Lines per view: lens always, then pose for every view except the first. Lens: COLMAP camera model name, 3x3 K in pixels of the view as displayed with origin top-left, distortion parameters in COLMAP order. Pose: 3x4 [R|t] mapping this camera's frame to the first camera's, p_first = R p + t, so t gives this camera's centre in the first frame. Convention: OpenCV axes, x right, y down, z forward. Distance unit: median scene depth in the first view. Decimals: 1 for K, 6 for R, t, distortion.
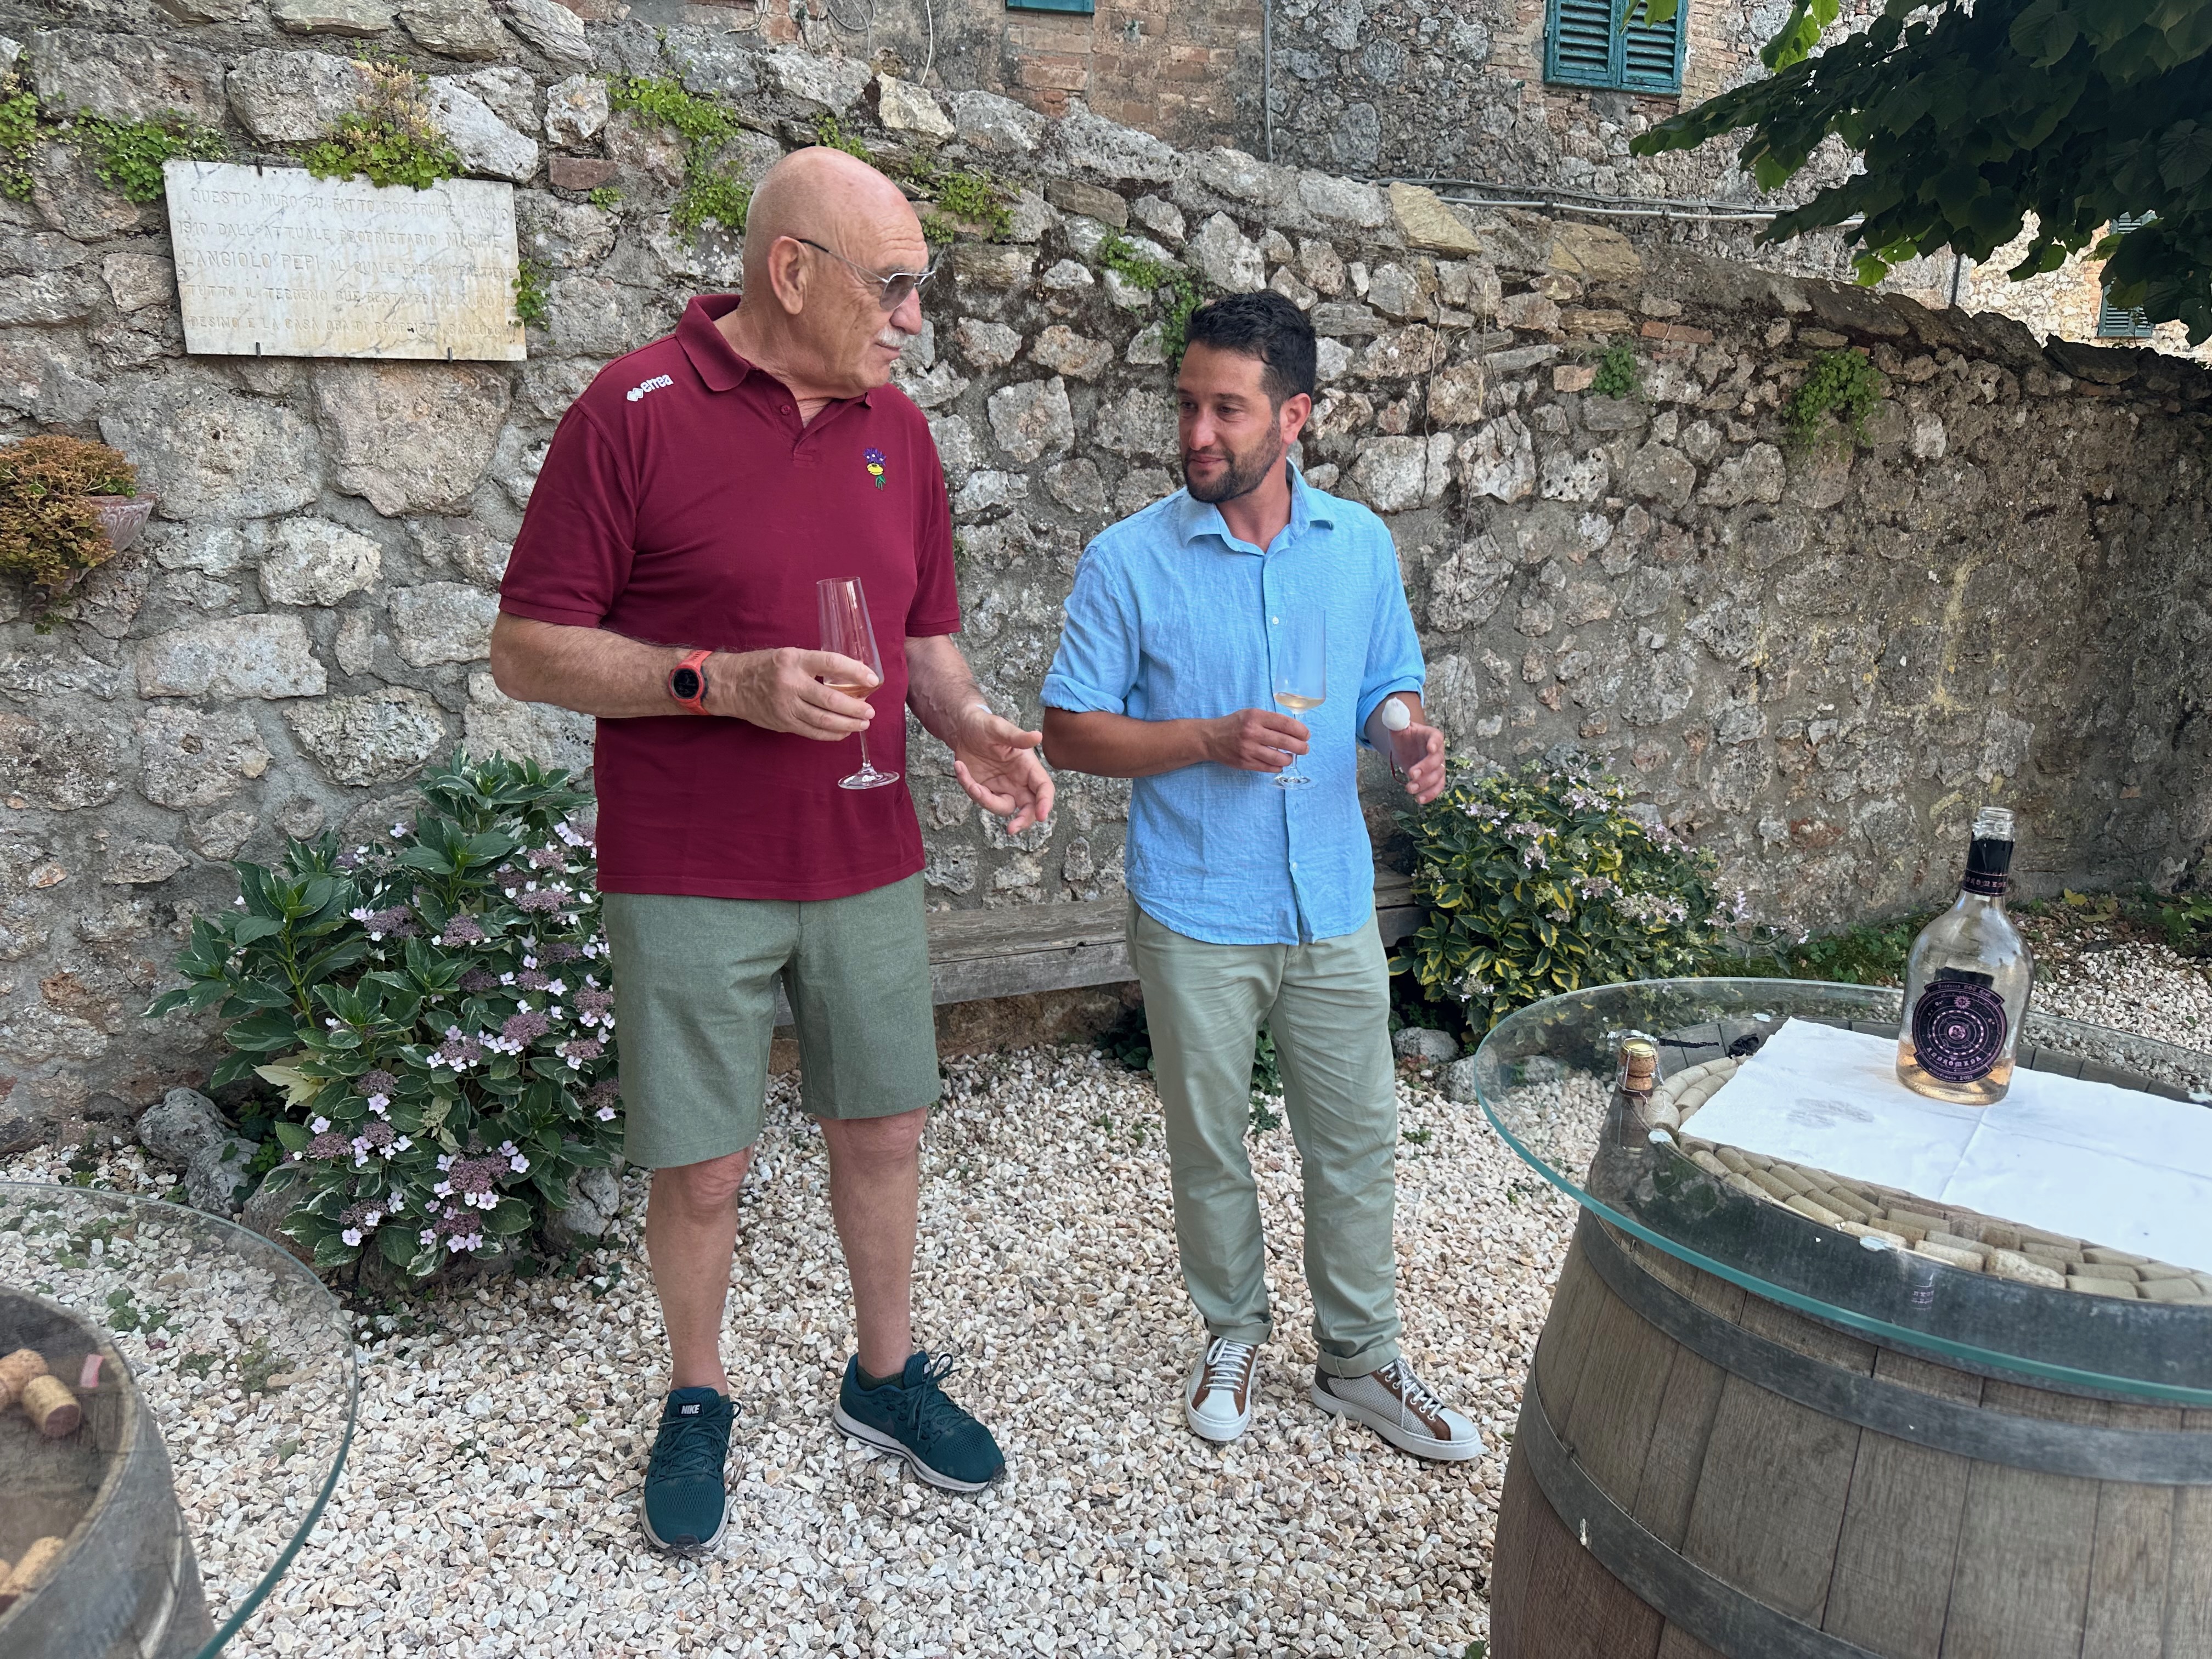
lens RADIAL K [[1610.6, 0, 1122.3], [0, 1610.6, 848.5], [0, 0, 1]] dist [0.024727, -0.034592]
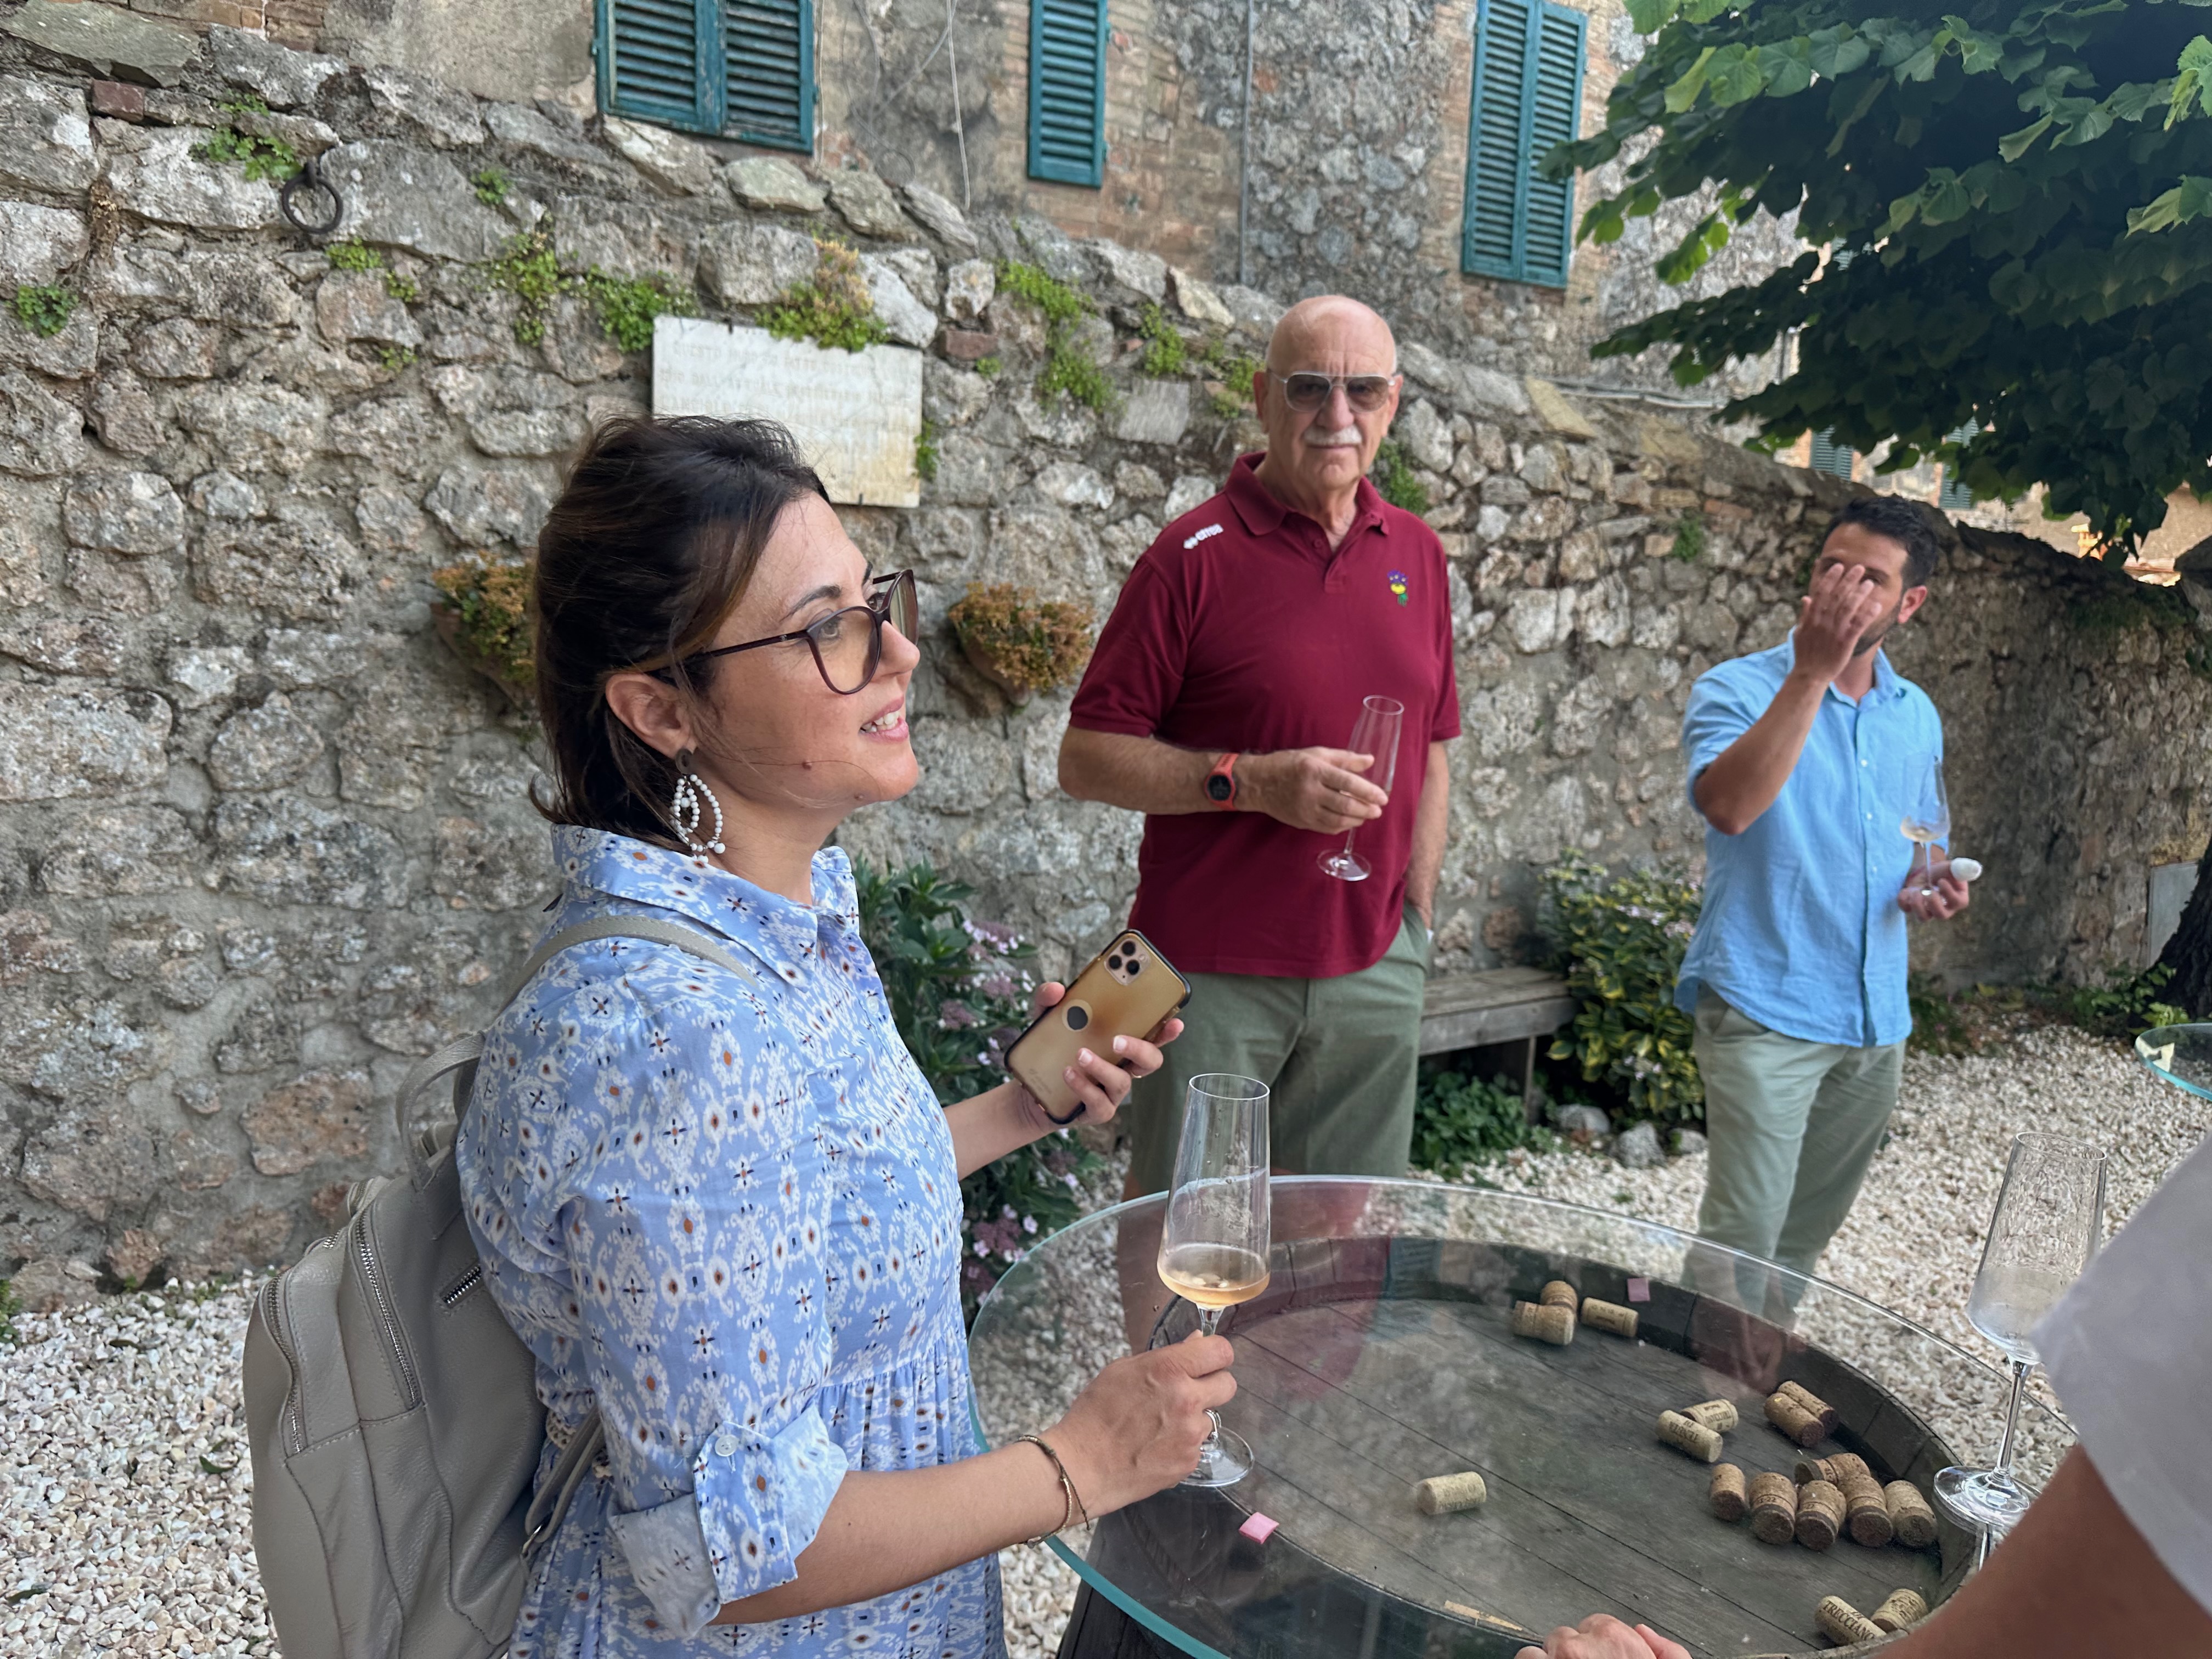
lens RADIAL K [[1610.6, 0, 1099.9], [0, 1610.6, 821.8], [0, 0, 1]] dist [0.024727, -0.034592]
pose [[0.984724, 0.011159, 0.173767, -0.360406], [0.002928, 0.996742, -0.080605, 0.003675], [-0.174100, 0.079882, 0.981483, -0.074817]]
